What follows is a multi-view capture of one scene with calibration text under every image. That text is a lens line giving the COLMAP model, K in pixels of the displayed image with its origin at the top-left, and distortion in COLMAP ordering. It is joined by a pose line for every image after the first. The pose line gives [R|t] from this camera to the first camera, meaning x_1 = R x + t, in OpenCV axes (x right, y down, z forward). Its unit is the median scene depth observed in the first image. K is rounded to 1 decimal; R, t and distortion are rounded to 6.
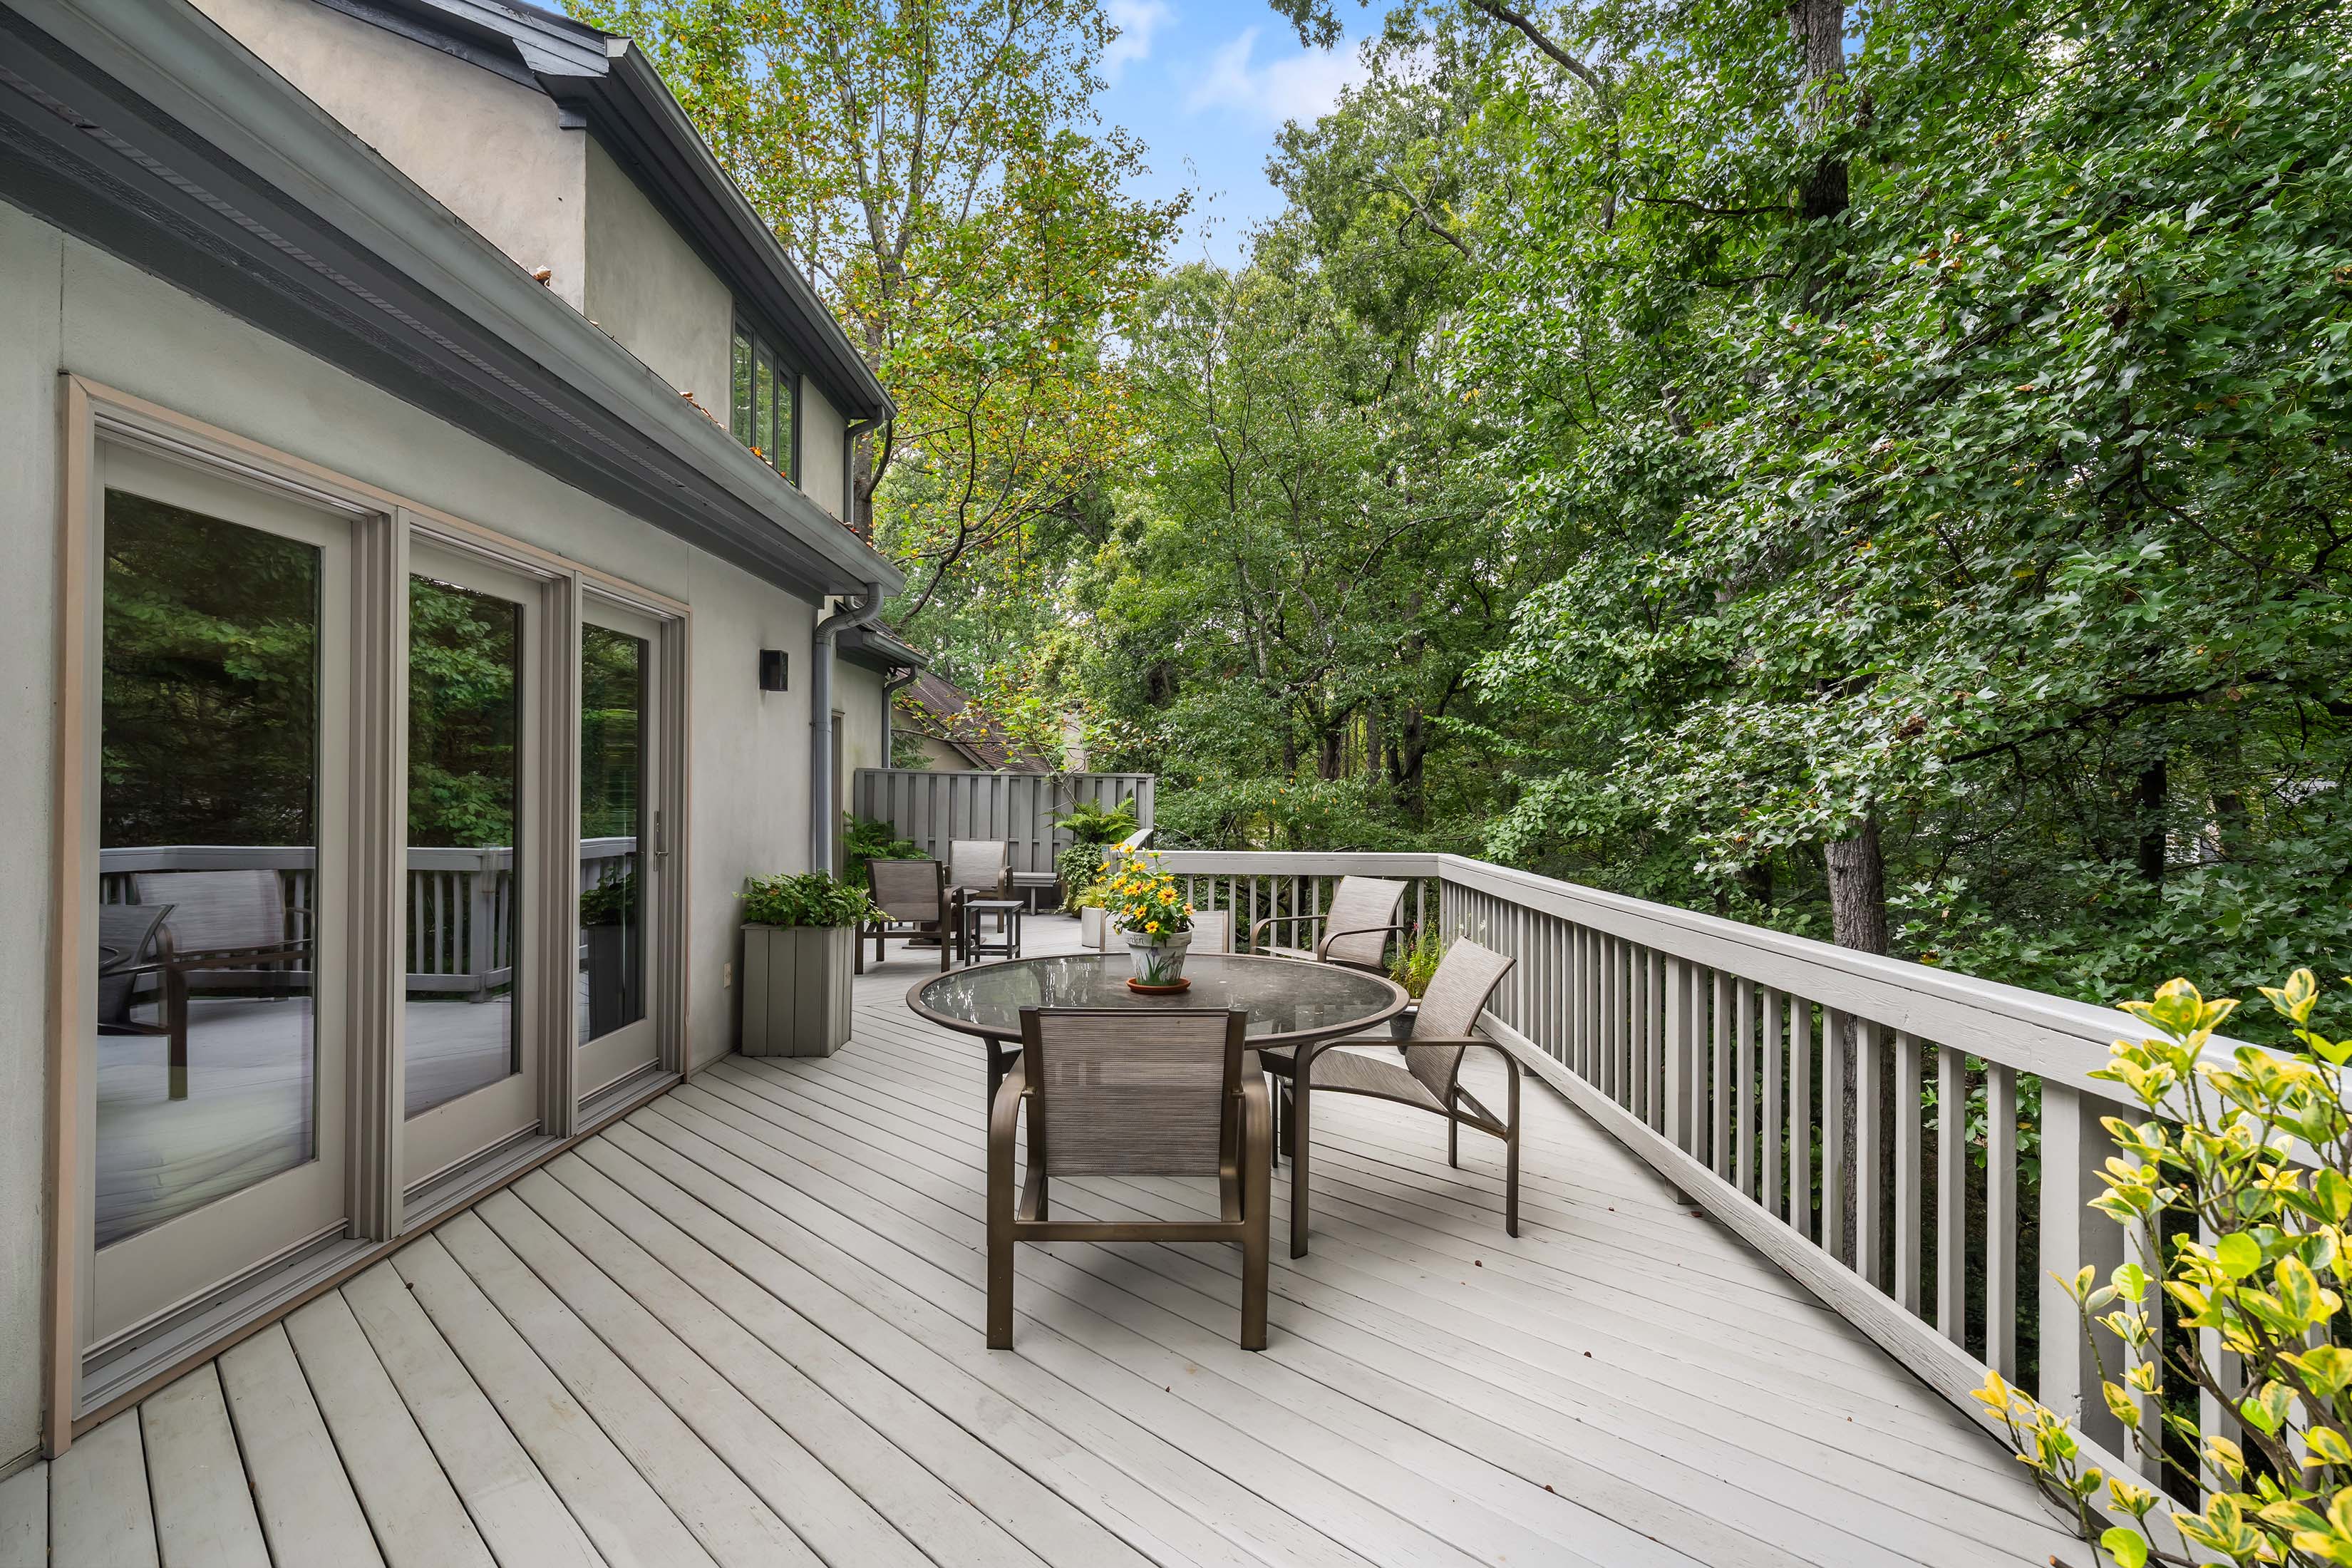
lens RADIAL K [[1115.7, 0, 1176.2], [0, 1115.7, 787.9], [0, 0, 1]] dist [0.001221, 0.000056]
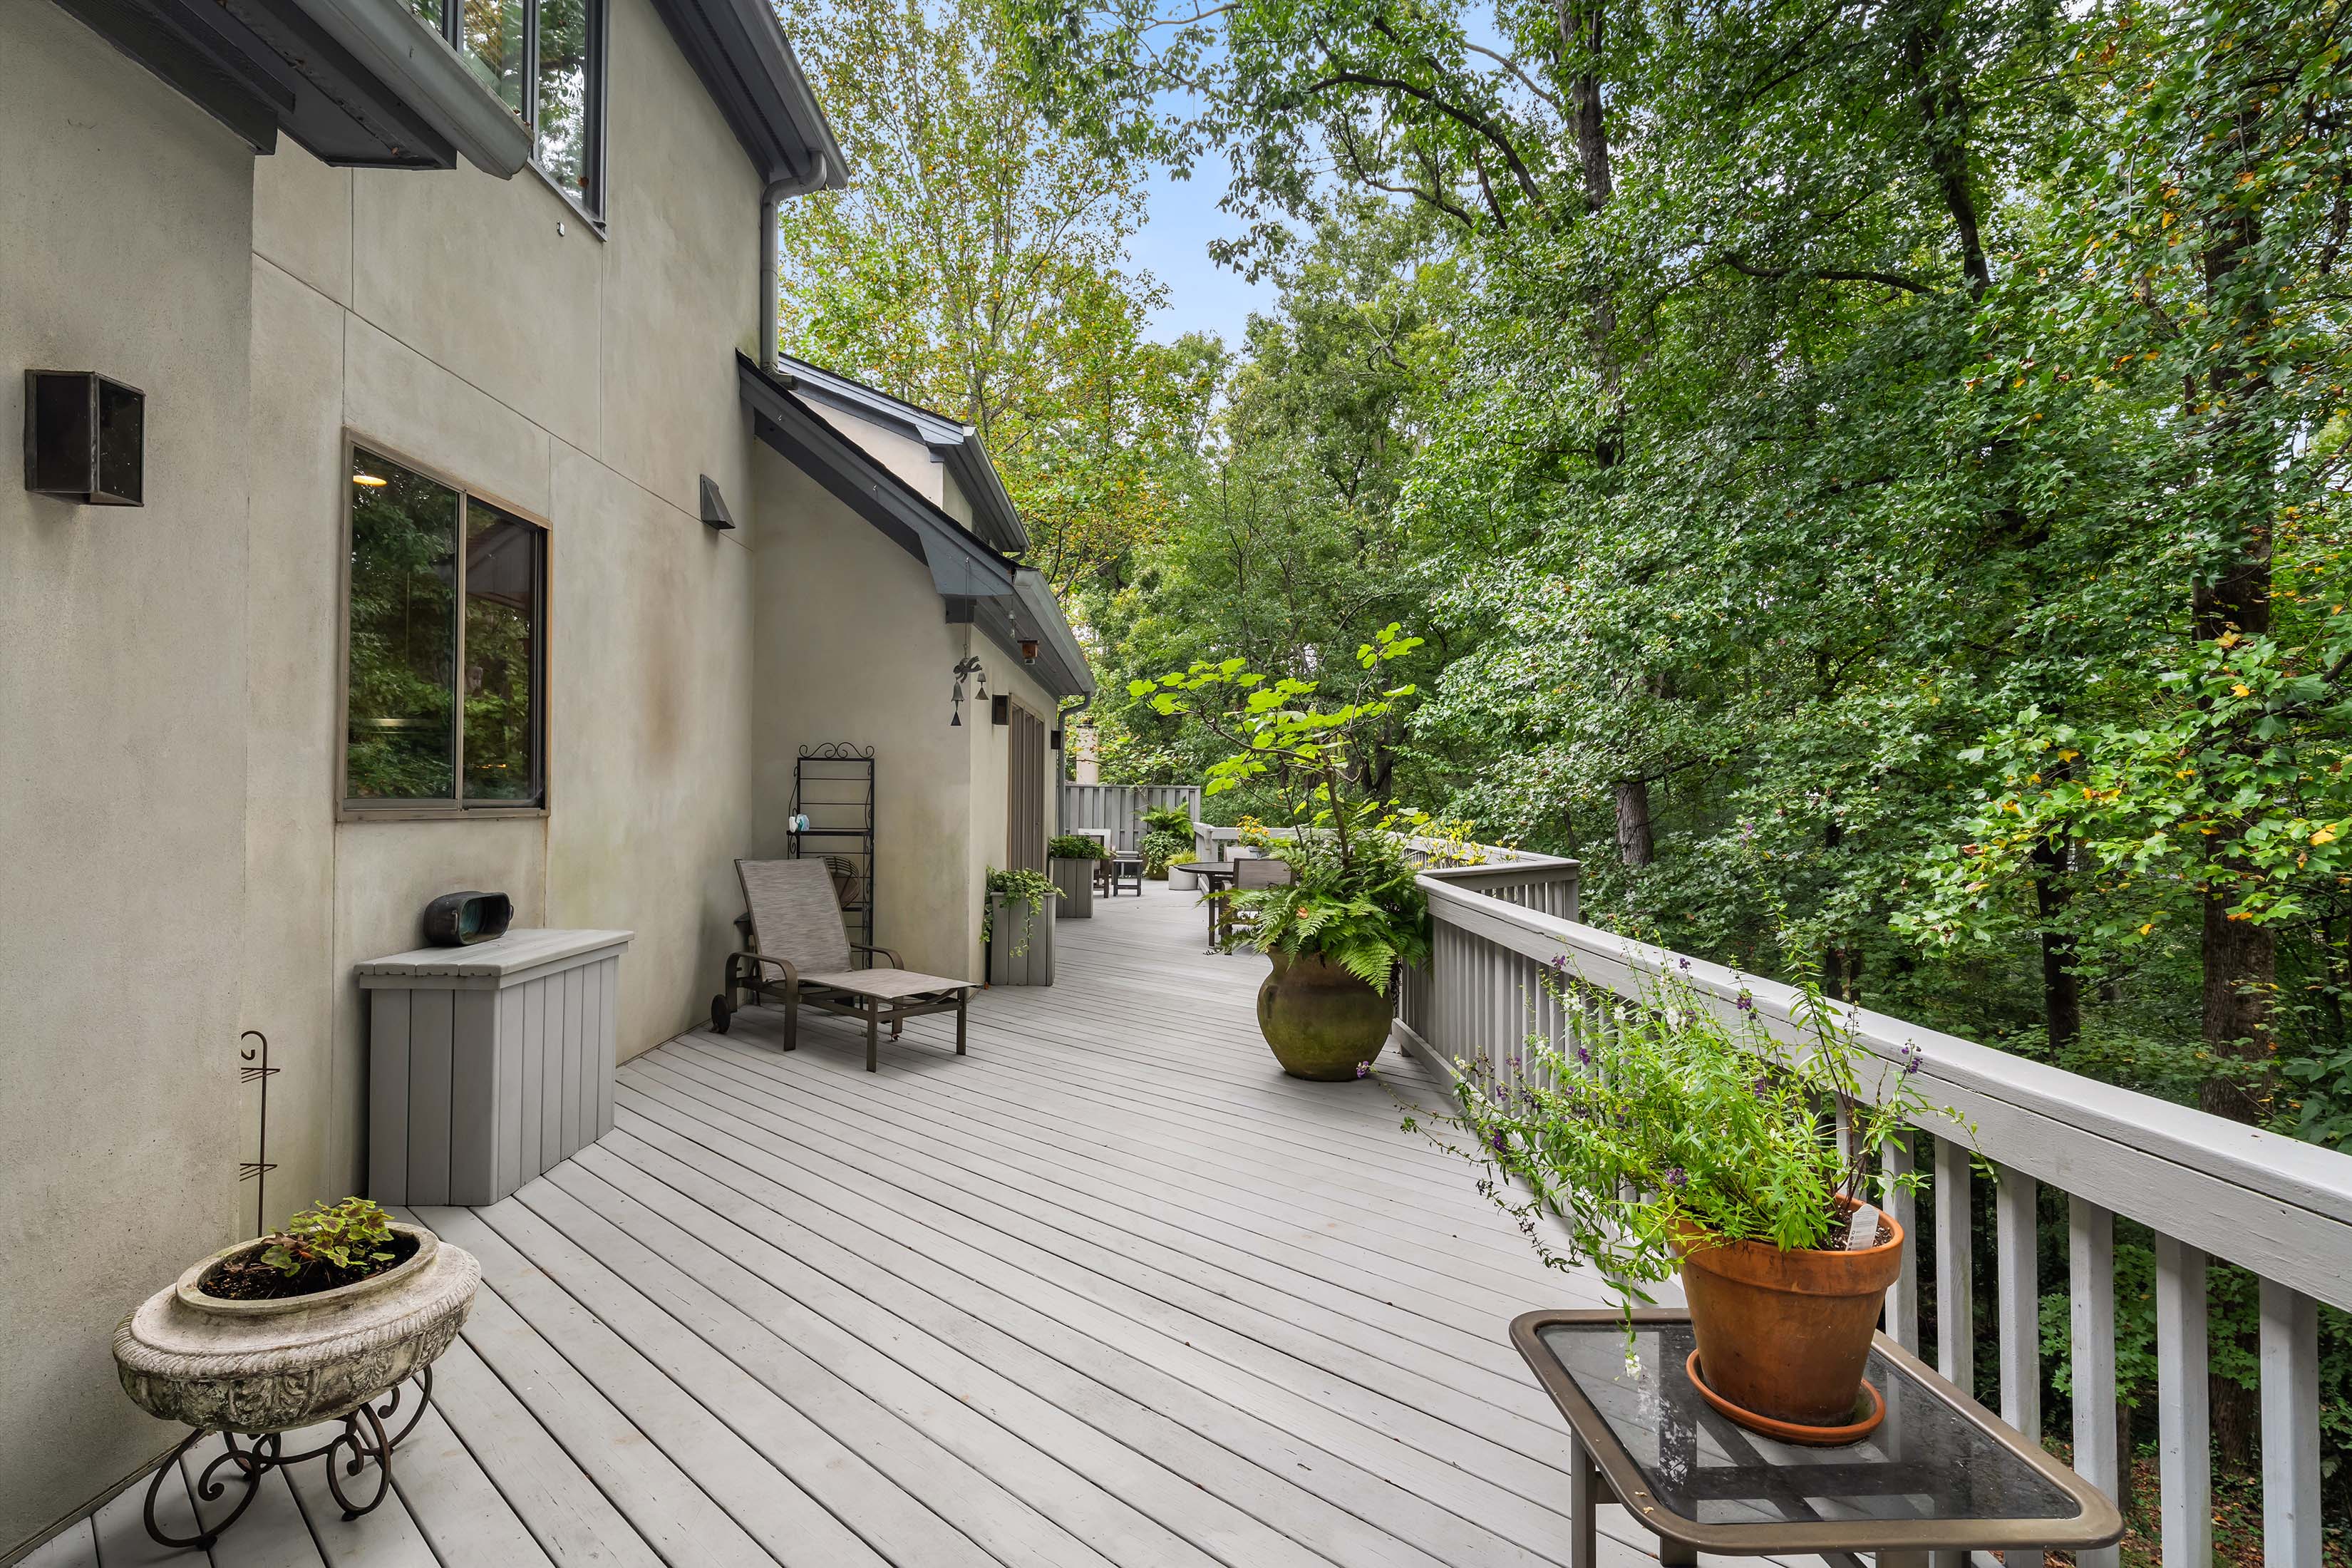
lens RADIAL K [[1170.8, 0, 1174.3], [0, 1170.8, 773.1], [0, 0, 1]] dist [-0.001007, -0.000049]
pose [[0.999763, 0.002794, 0.021592, -0.084717], [-0.002414, 0.999842, -0.017603, -0.001810], [-0.021637, 0.017546, 0.999612, -0.559238]]
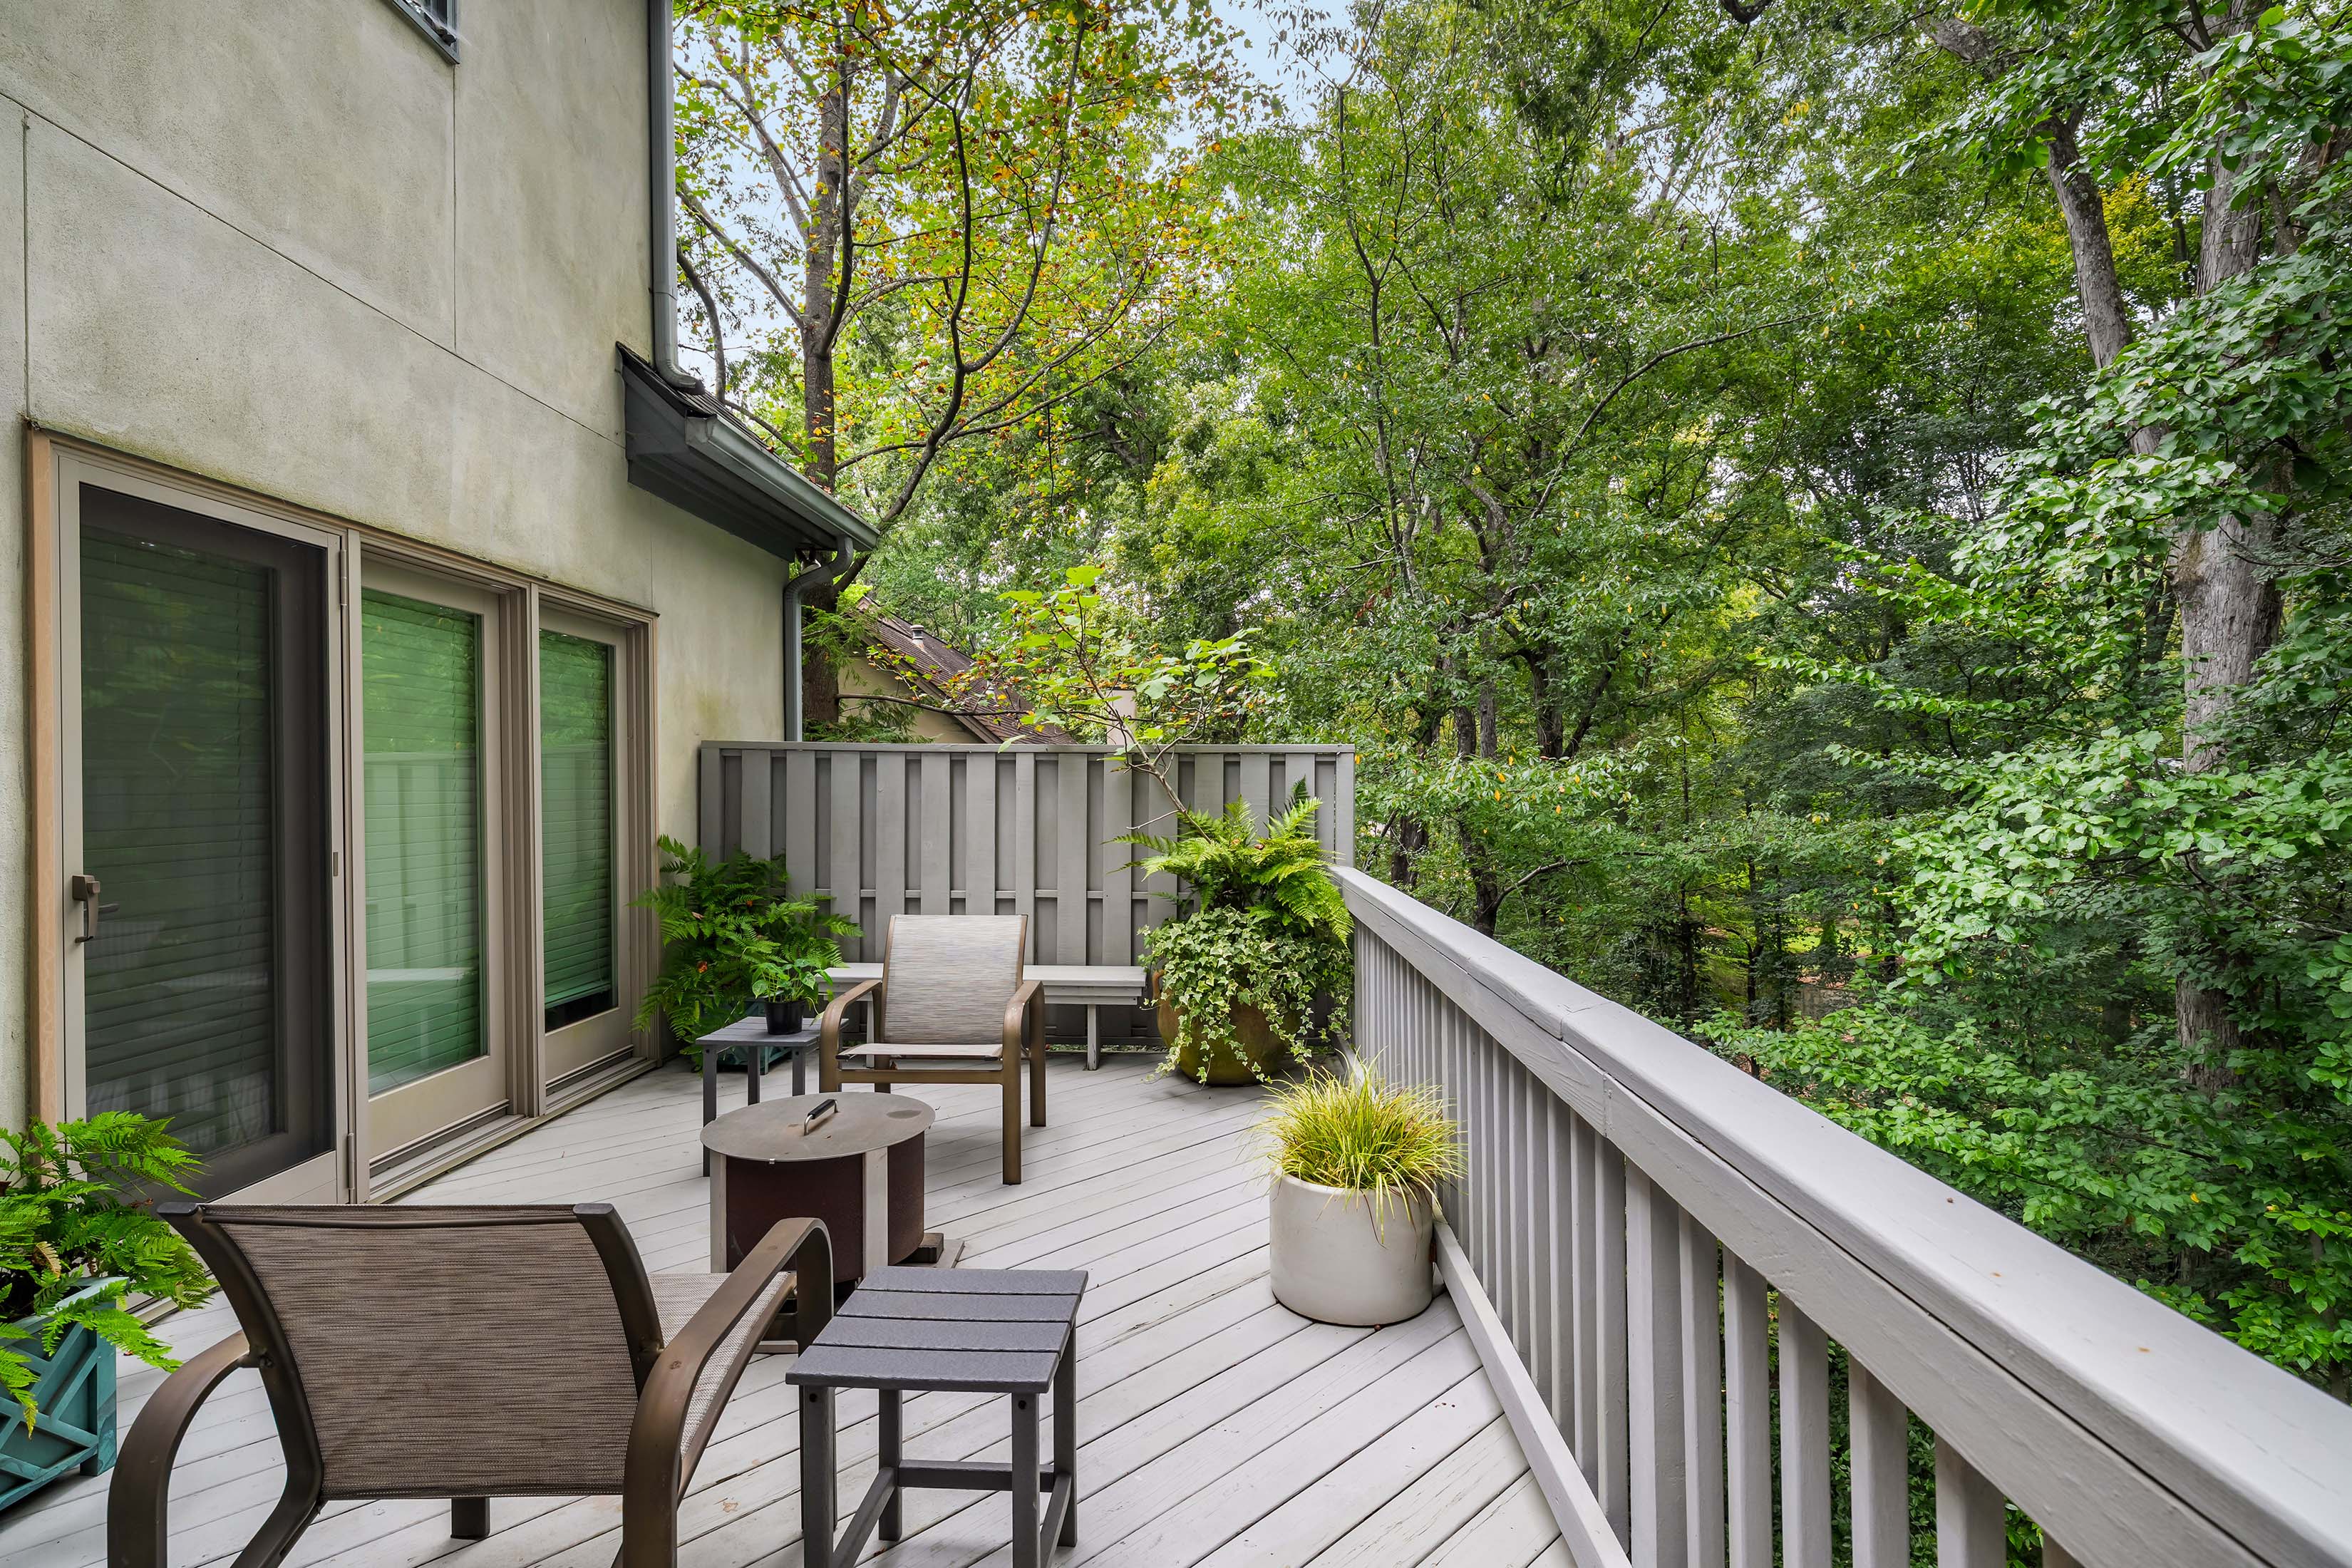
lens RADIAL K [[1115.7, 0, 1176.2], [0, 1115.7, 787.9], [0, 0, 1]] dist [0.001221, 0.000056]
pose [[0.999450, -0.013670, -0.030209, -0.073737], [0.013949, 0.999862, 0.009049, -0.000184], [0.030081, -0.009465, 0.999503, 0.515427]]
